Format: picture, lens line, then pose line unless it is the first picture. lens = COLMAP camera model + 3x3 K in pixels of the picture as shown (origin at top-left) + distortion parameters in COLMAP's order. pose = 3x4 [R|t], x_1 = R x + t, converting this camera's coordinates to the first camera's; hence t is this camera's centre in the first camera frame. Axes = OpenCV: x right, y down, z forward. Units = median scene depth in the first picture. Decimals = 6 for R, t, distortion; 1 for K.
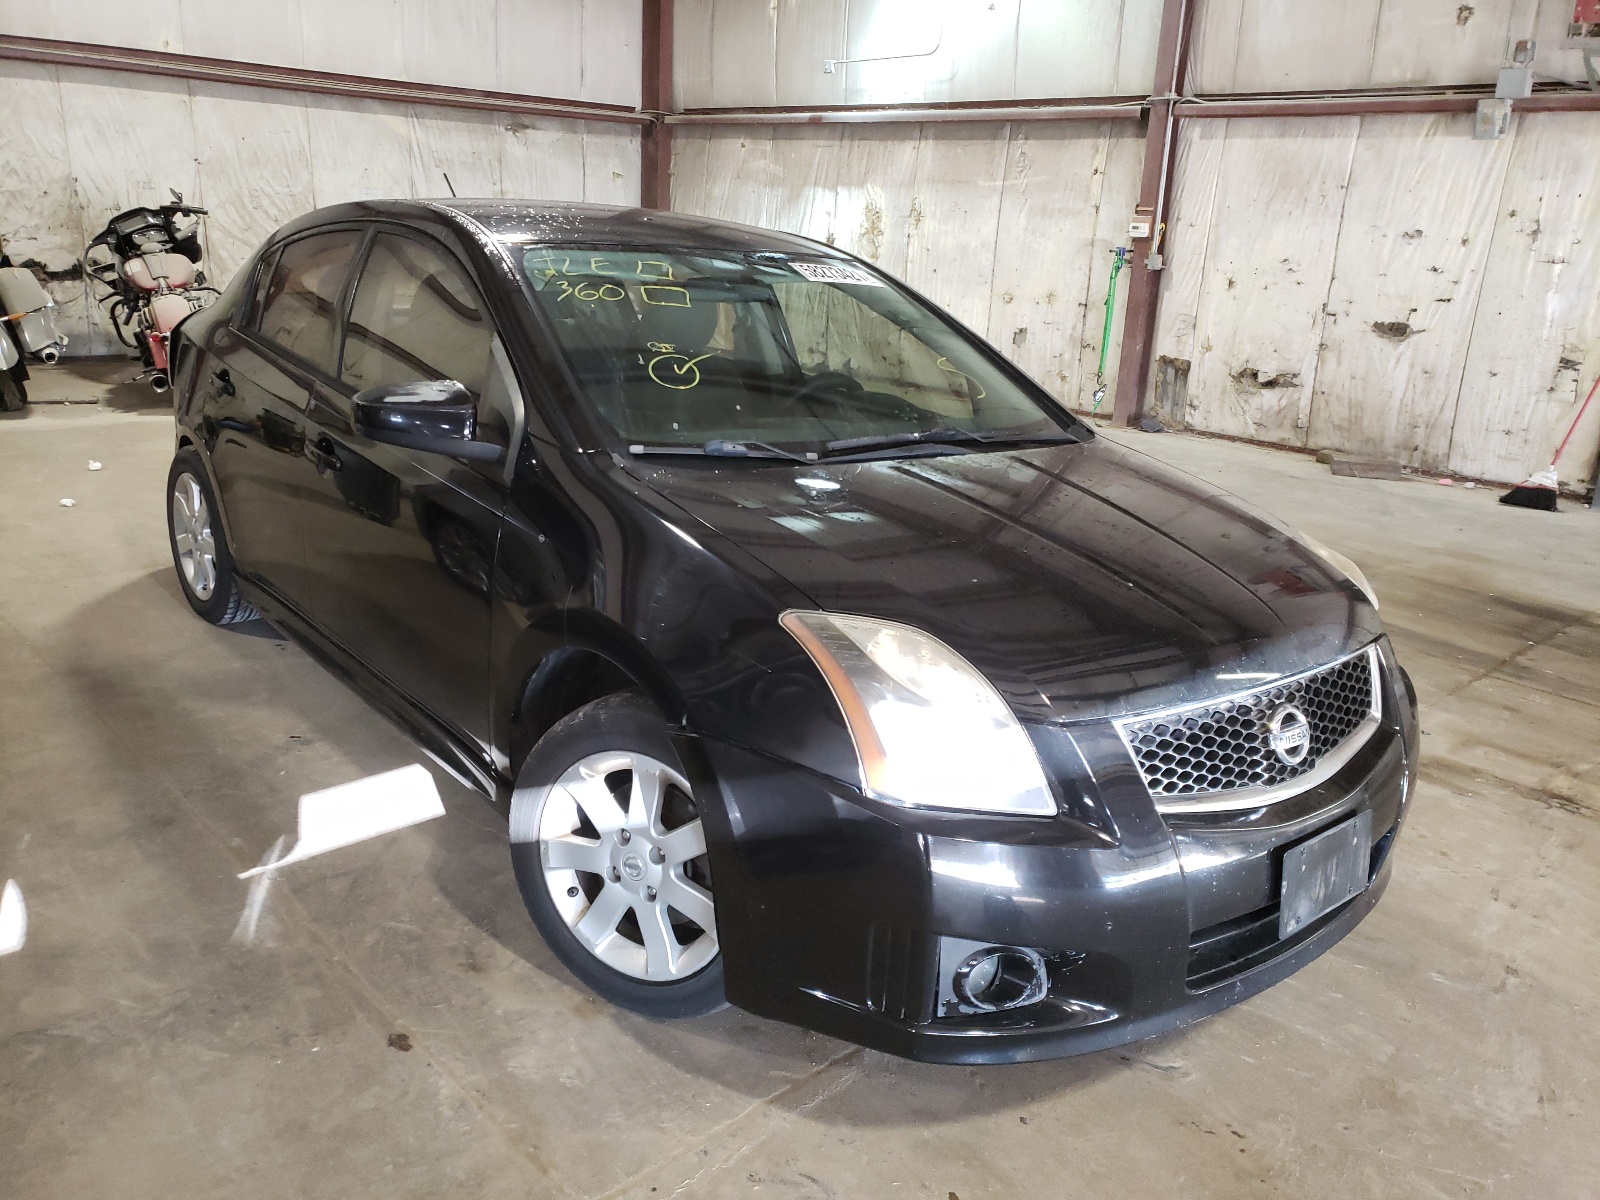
lens RADIAL K [[1231.2, 0, 771.4], [0, 1231.2, 605.3], [0, 0, 1]] dist [0.007848, 0.009684]
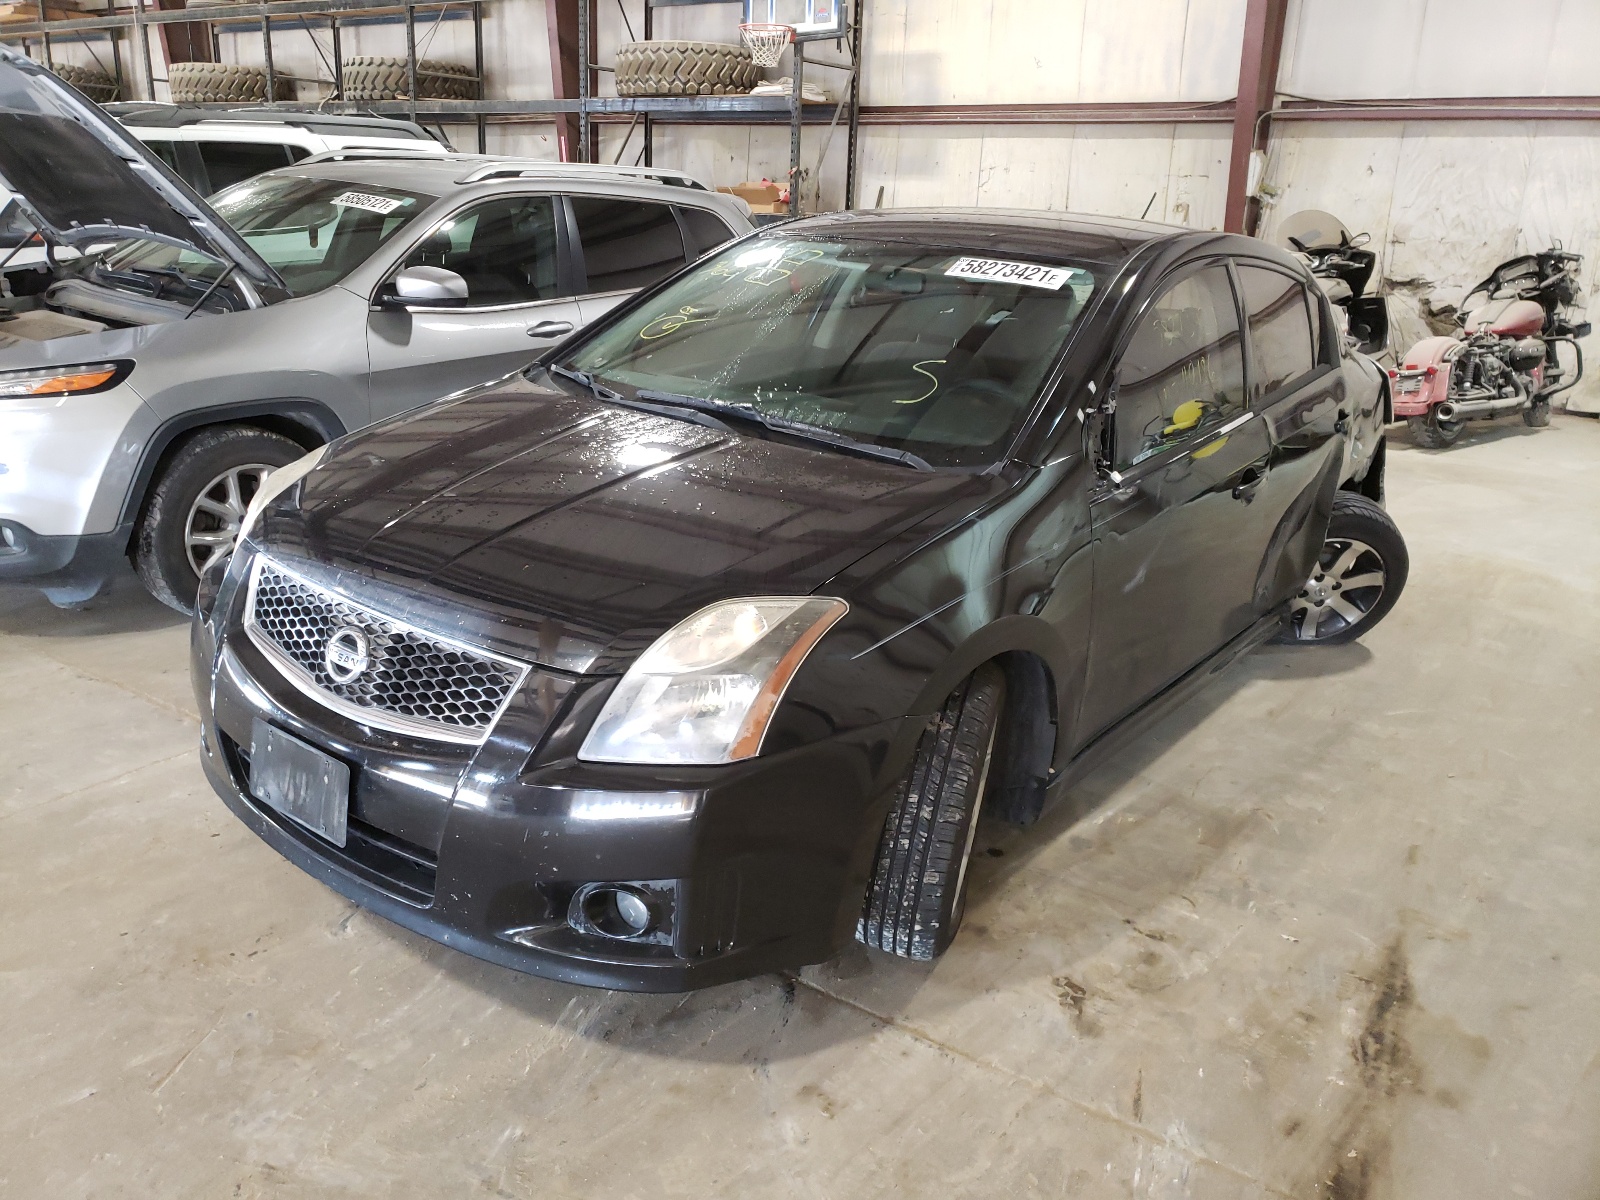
lens RADIAL K [[1202.5, 0, 771.7], [0, 1202.5, 603.0], [0, 0, 1]] dist [-0.003276, -0.000143]
pose [[0.229767, 0.270686, -0.934846, 0.325080], [-0.318852, 0.928468, 0.190472, -0.054819], [0.919533, 0.254314, 0.299640, 0.230387]]
